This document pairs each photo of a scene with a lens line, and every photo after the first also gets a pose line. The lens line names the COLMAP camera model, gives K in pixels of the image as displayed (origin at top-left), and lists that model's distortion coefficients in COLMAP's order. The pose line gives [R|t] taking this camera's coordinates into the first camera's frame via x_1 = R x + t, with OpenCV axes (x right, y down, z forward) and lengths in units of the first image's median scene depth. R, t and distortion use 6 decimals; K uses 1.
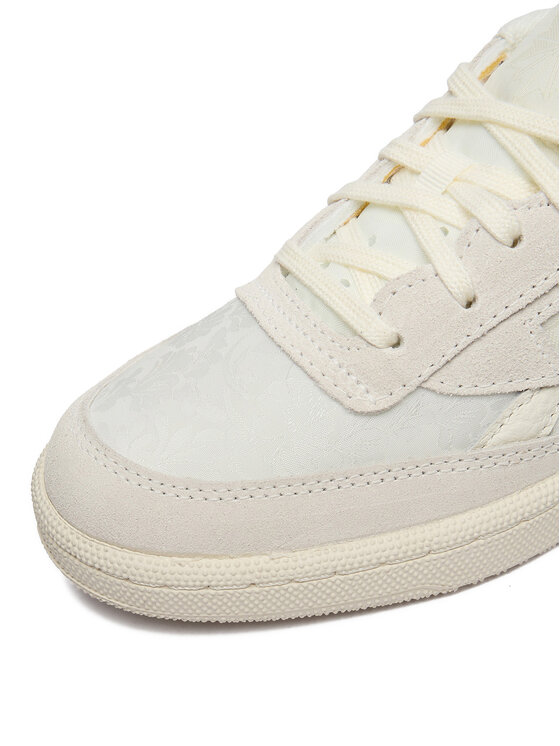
lens RADIAL K [[1110.2, 0, 280.7], [0, 1110.2, 373.0], [0, 0, 1]] dist [-0.023822, 0.000000]
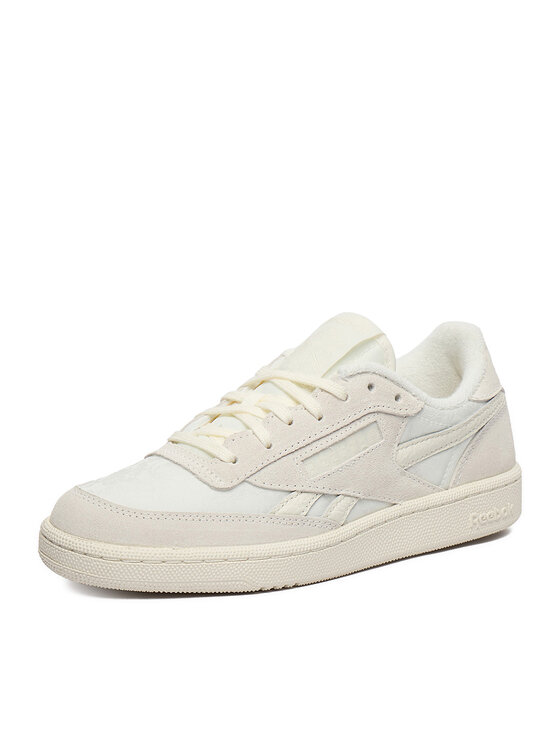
lens RADIAL K [[1616.3, 0, 279.9], [0, 1616.3, 372.7], [0, 0, 1]] dist [0.041501, 0.000000]
pose [[0.979655, 0.091264, 0.178739, -0.373651], [-0.003857, 0.899017, -0.437897, 1.162403], [-0.200654, 0.428298, 0.881078, -1.786245]]
